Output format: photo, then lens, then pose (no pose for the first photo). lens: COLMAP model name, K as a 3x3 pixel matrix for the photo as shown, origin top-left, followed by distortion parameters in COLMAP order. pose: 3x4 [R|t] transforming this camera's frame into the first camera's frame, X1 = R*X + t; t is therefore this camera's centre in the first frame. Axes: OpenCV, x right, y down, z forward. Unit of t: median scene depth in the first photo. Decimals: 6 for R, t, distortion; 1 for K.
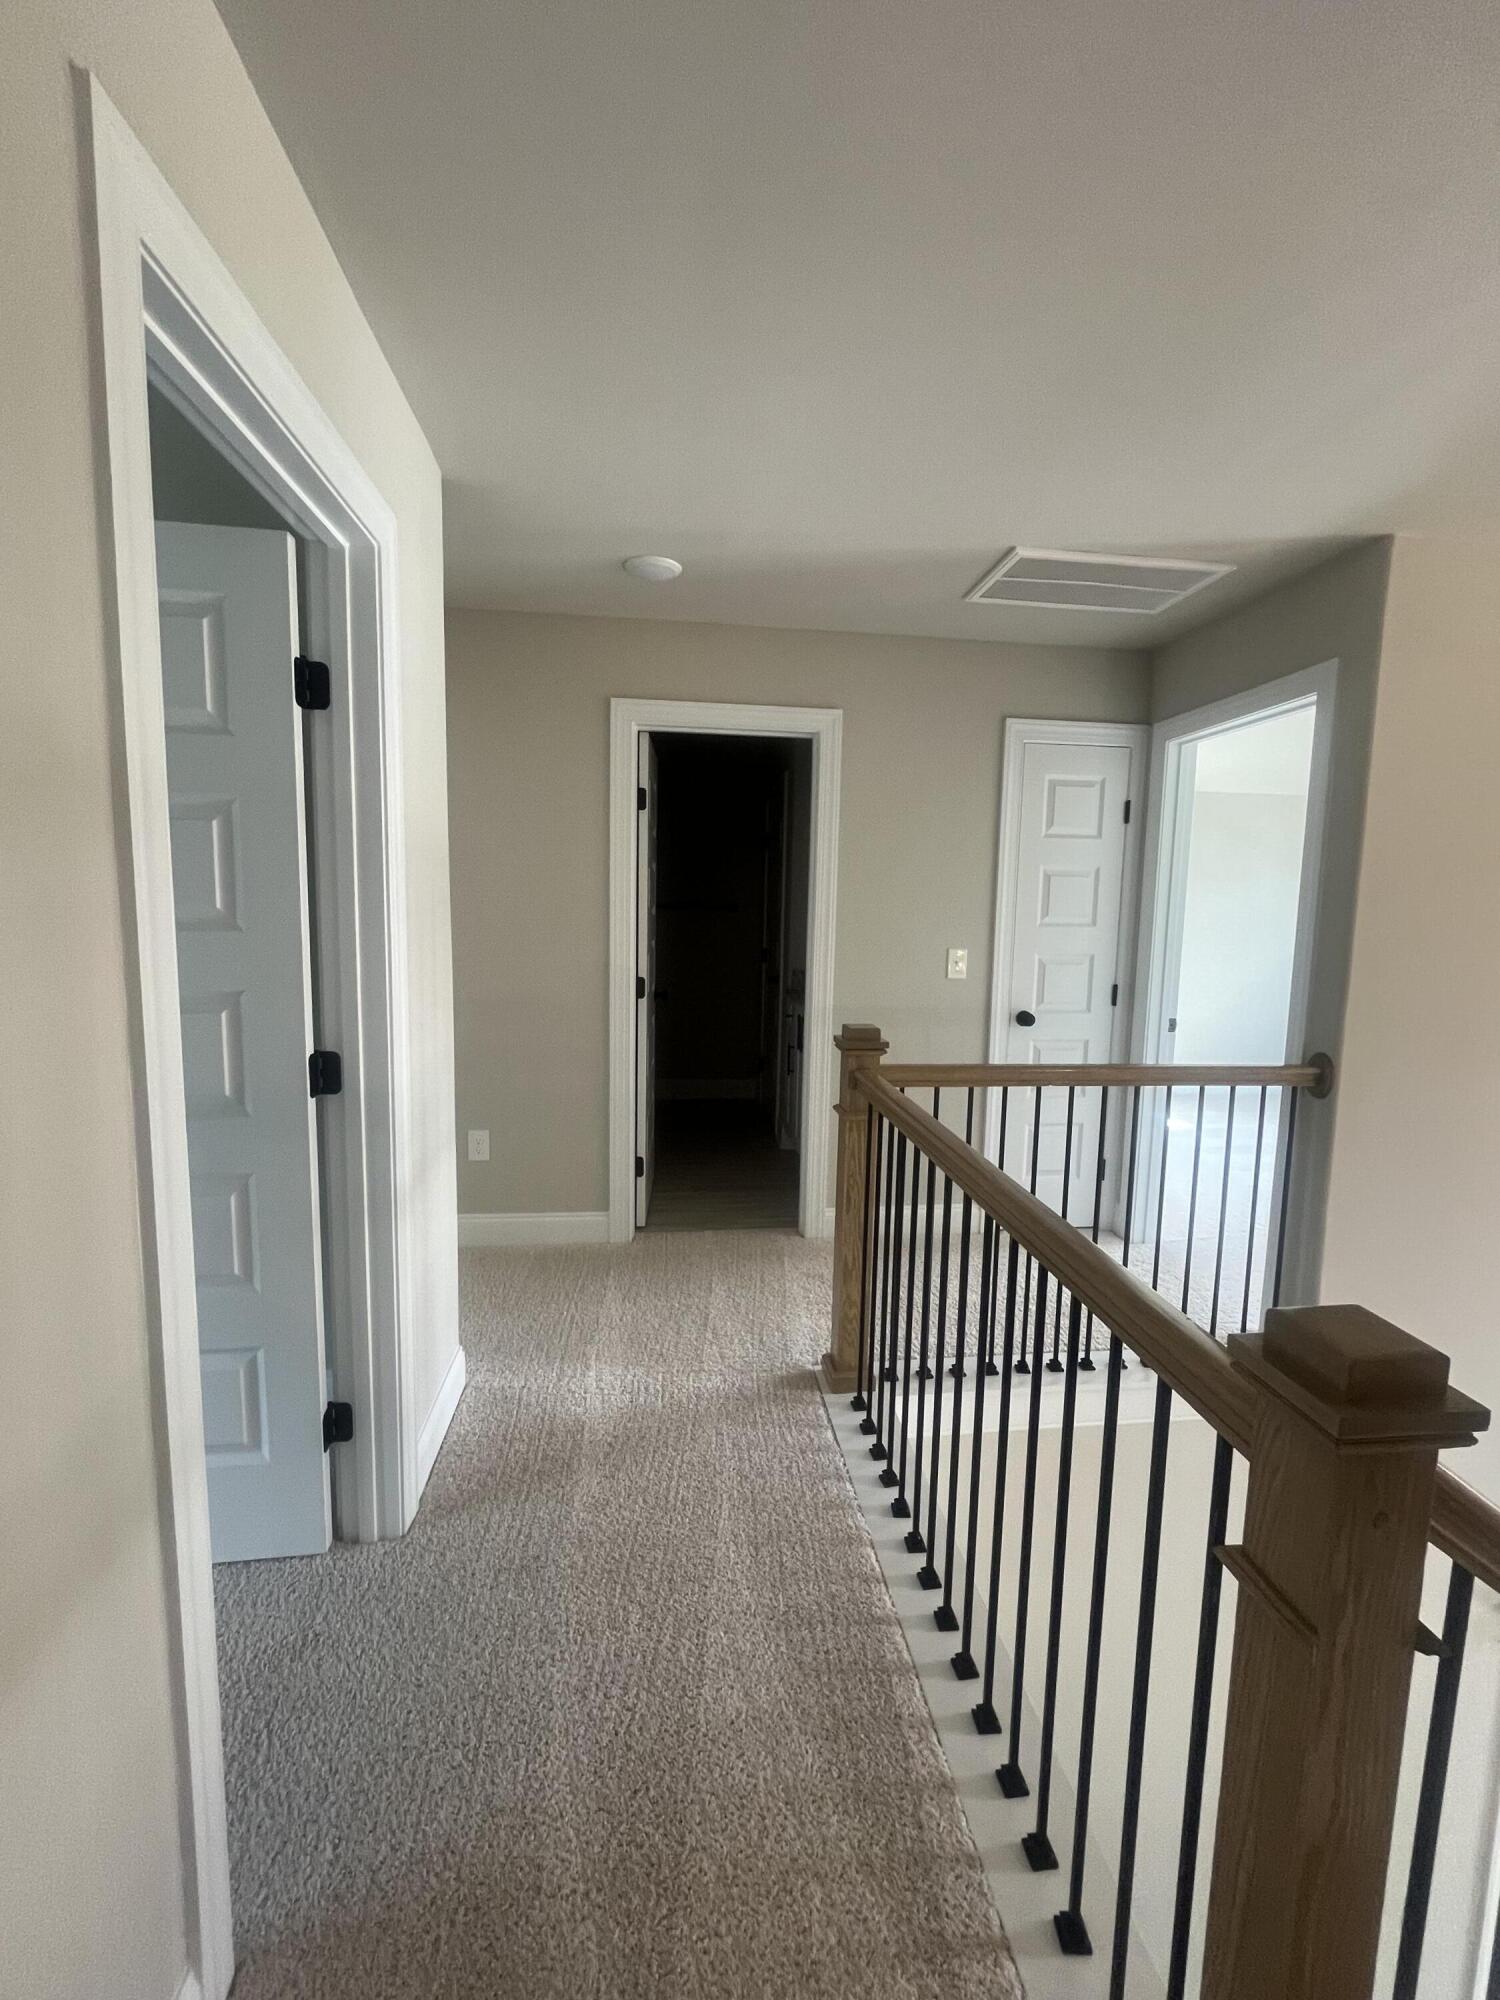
lens RADIAL K [[848.4, 0, 749.0], [0, 848.4, 993.6], [0, 0, 1]] dist [-0.002524, -0.000415]
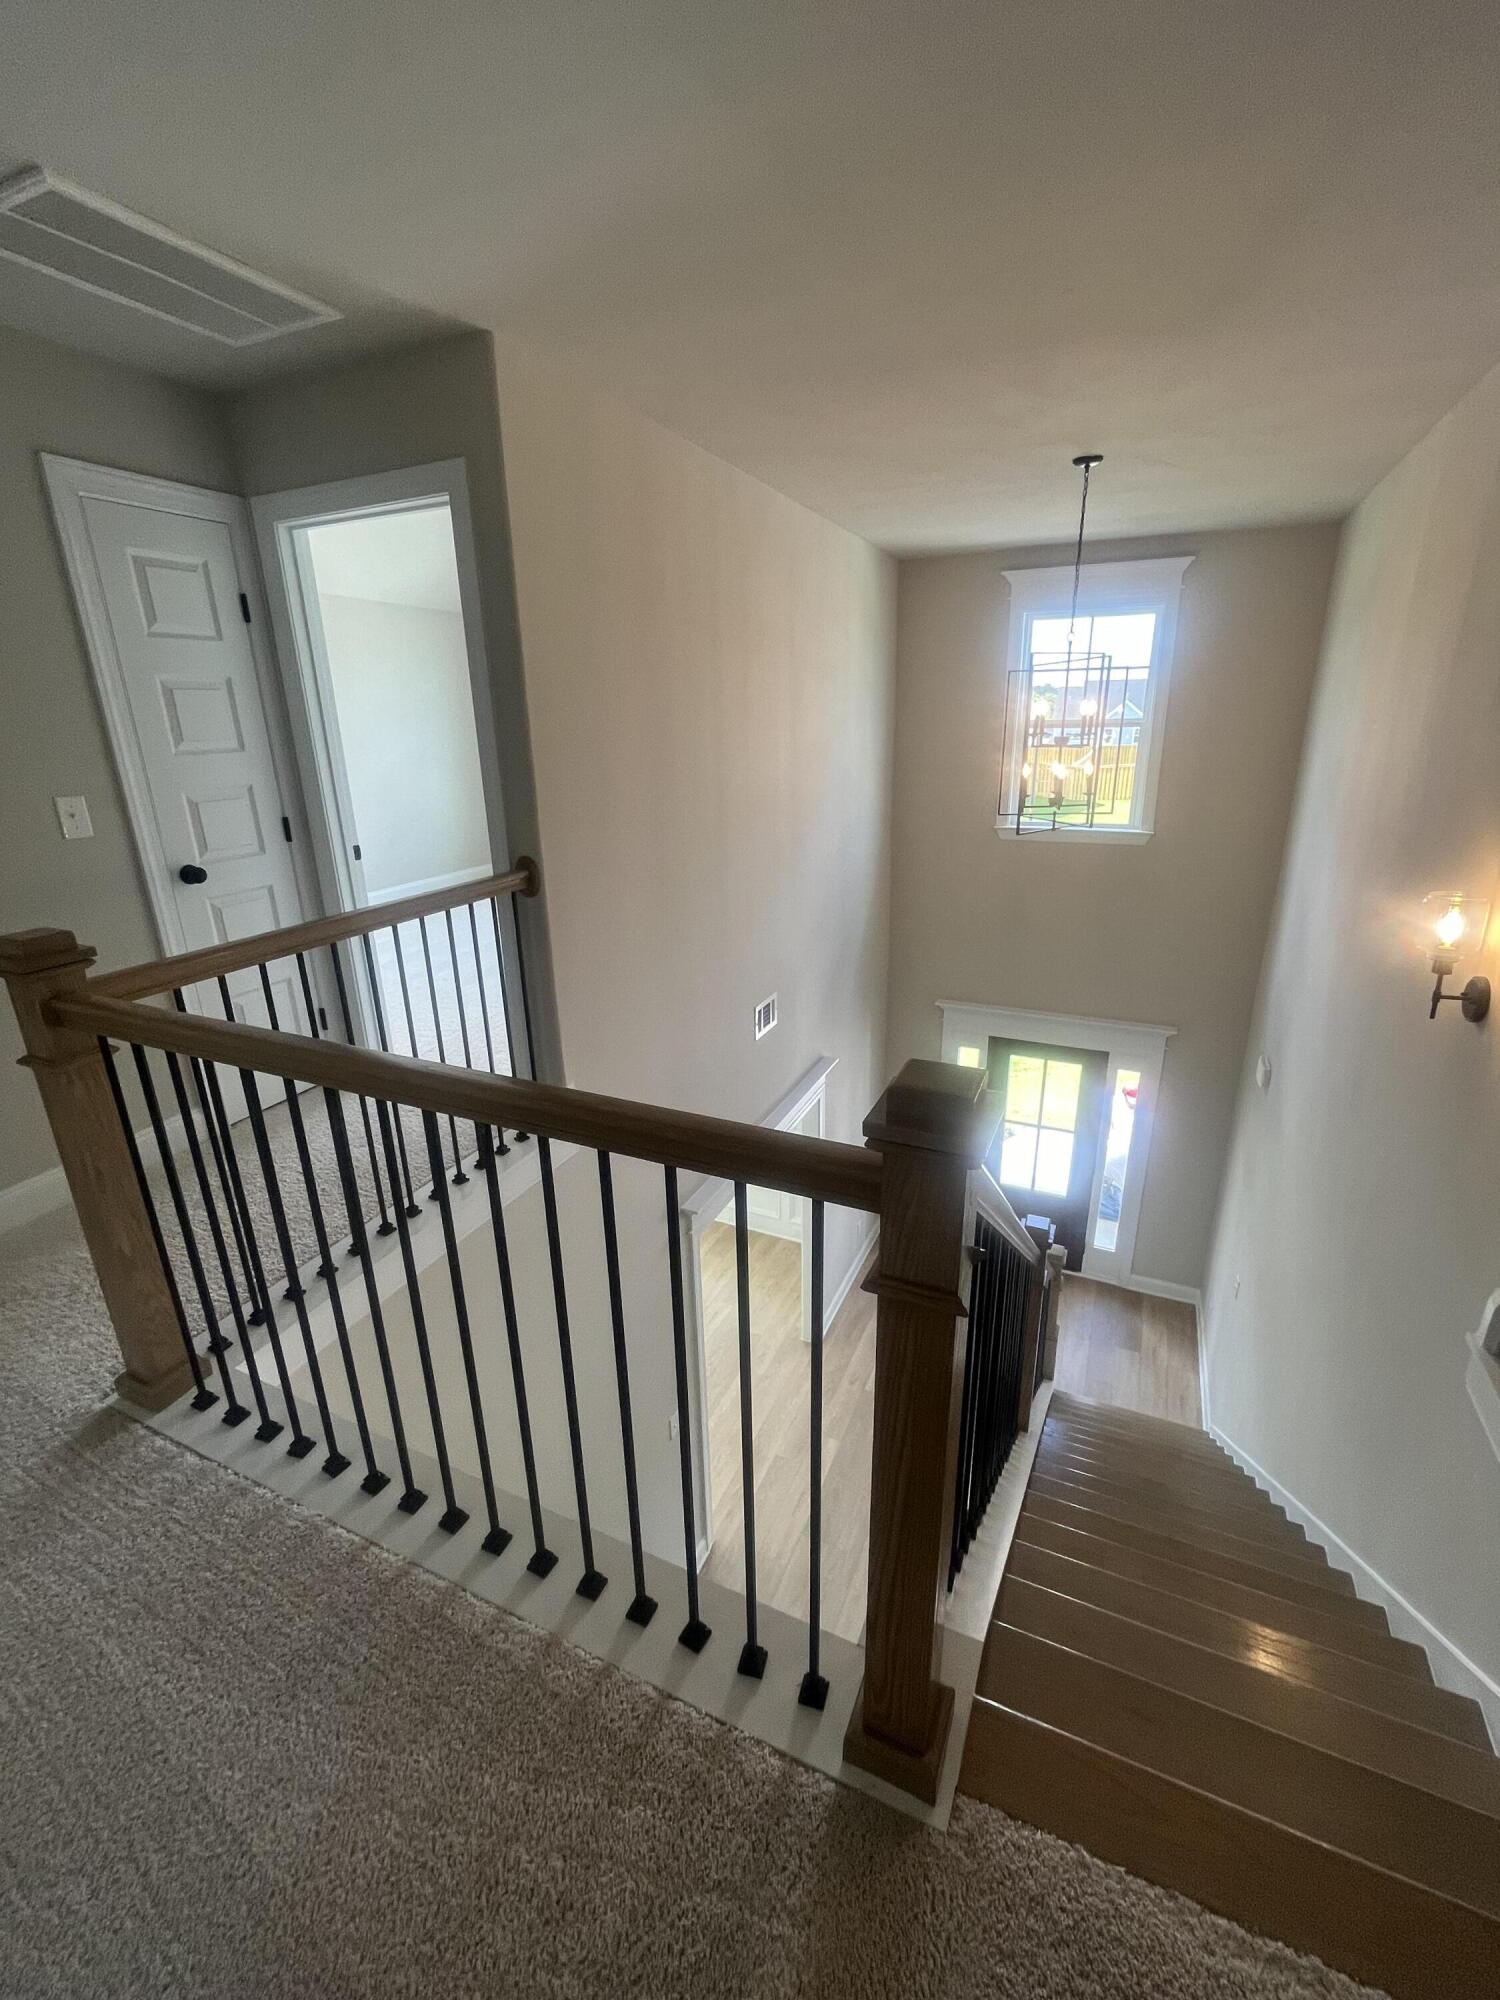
lens RADIAL K [[848.4, 0, 749.0], [0, 848.4, 993.6], [0, 0, 1]] dist [-0.002524, -0.000415]
pose [[0.511293, -0.300323, 0.805224, -0.121385], [0.119796, 0.952712, 0.279265, -0.033321], [-0.851016, -0.046324, 0.523093, 0.159330]]
